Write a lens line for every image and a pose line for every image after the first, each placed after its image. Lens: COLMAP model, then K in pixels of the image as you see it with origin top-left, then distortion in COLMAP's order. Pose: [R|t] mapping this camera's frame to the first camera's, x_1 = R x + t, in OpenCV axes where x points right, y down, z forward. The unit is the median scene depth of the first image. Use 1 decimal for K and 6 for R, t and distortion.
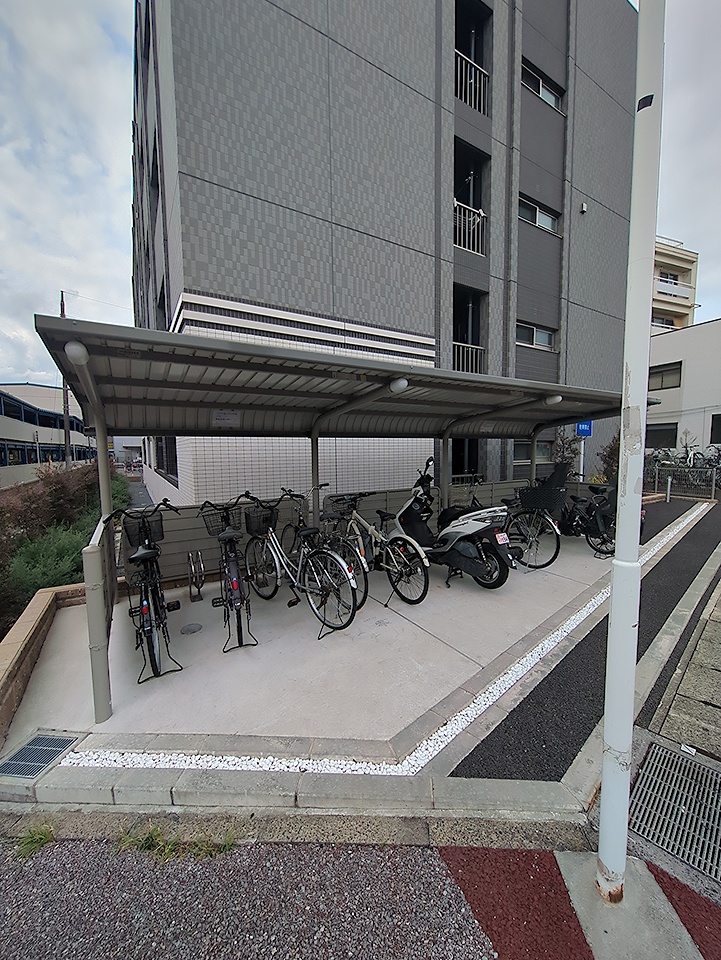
lens RADIAL K [[378.3, 0, 359.6], [0, 378.3, 483.8], [0, 0, 1]] dist [0.001333, -0.000262]
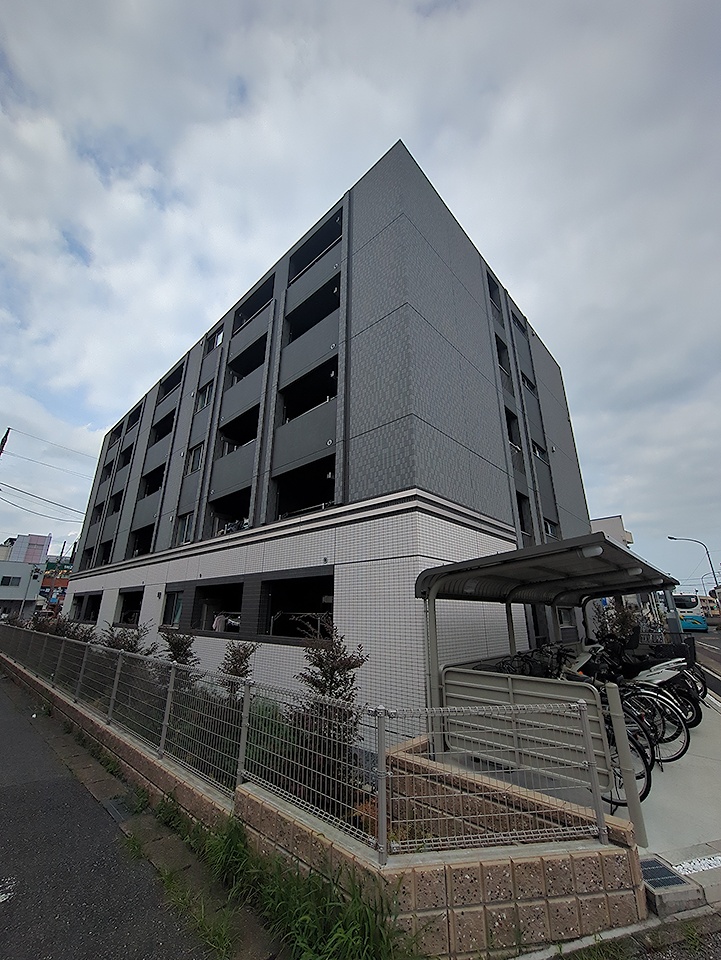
lens RADIAL K [[378.3, 0, 359.6], [0, 378.3, 483.8], [0, 0, 1]] dist [0.001333, -0.000262]
pose [[0.958924, 0.110954, 0.261065, -0.943938], [0.002219, 0.917367, -0.398037, 0.016287], [-0.283656, 0.382266, 0.879438, -0.127668]]
